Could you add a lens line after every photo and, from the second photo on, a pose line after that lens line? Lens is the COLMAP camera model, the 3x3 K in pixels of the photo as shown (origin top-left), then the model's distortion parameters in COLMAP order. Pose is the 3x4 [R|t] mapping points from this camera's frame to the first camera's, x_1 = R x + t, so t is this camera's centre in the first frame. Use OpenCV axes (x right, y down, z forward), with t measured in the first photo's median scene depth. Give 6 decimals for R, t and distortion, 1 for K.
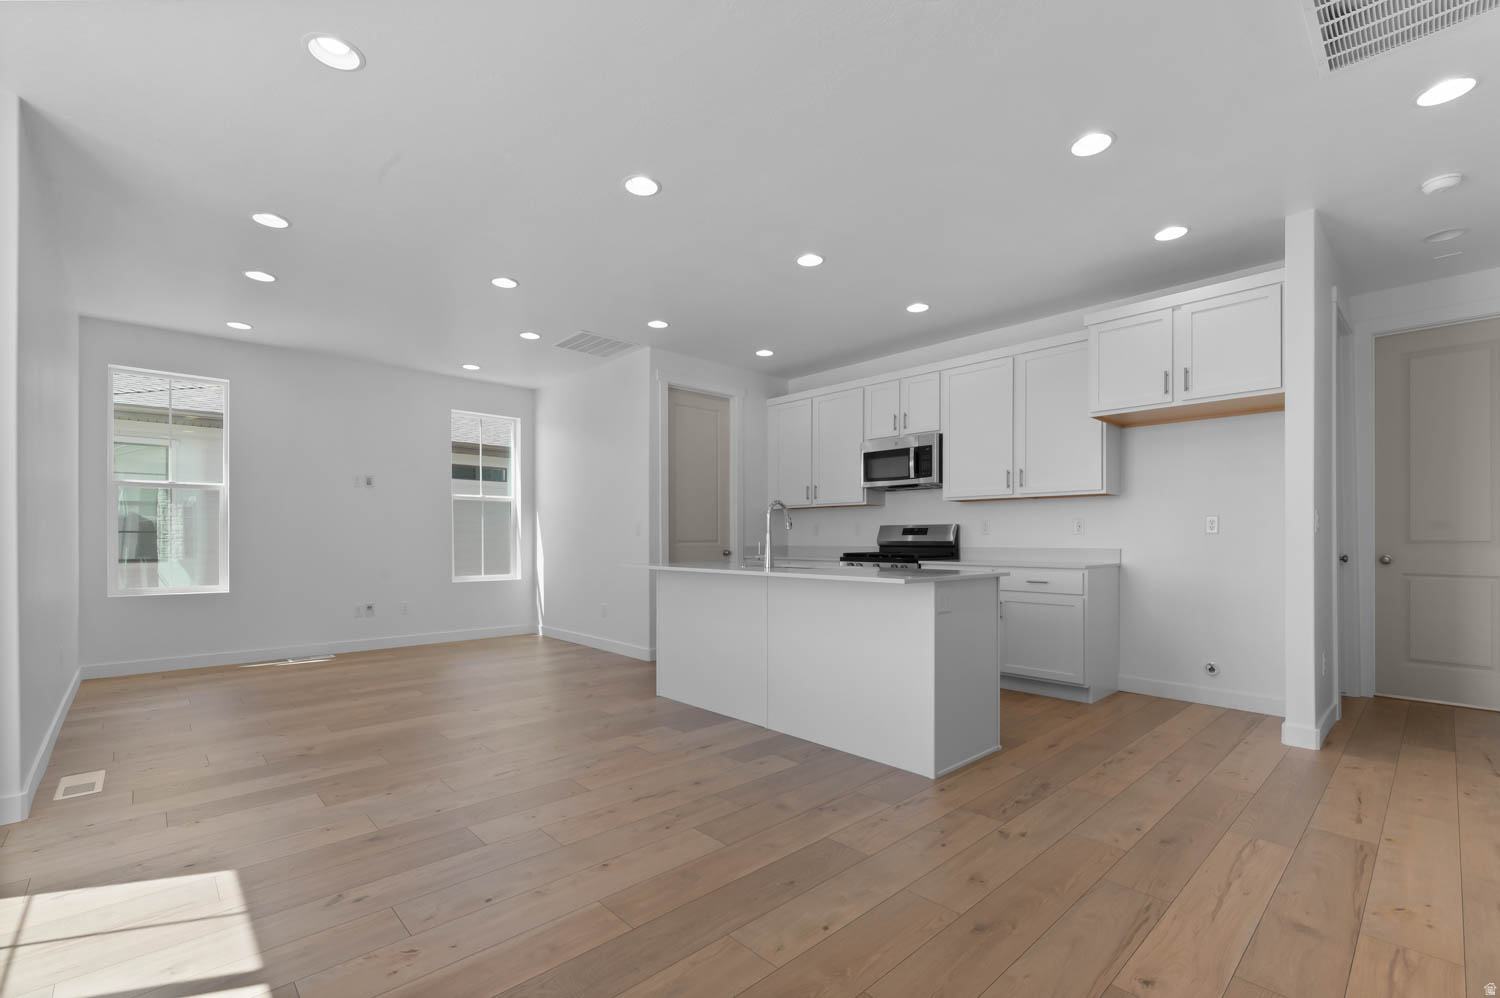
lens RADIAL K [[651.4, 0, 754.2], [0, 651.4, 540.4], [0, 0, 1]] dist [-0.000692, 0.000102]
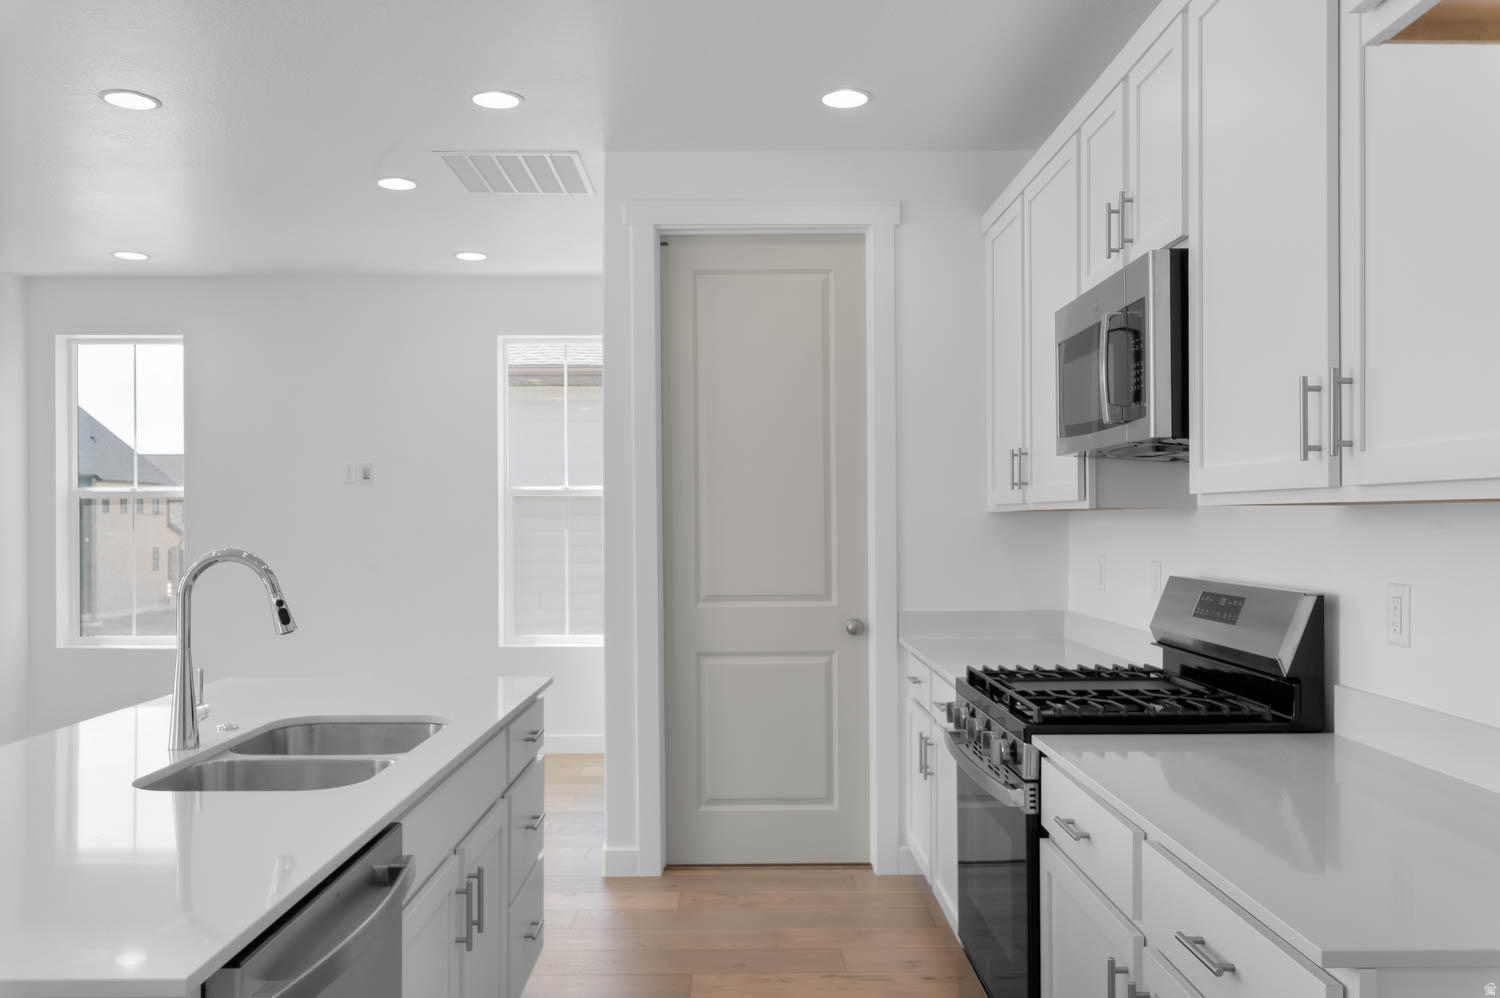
lens RADIAL K [[1181.6, 0, 750.0], [0, 1181.6, 499.0], [0, 0, 1]] dist [-0.003994, 0.000303]
pose [[0.722722, -0.012379, -0.691028, 0.494752], [0.000615, 0.999851, -0.017268, -0.056253], [0.691139, 0.012055, 0.722621, 0.540969]]
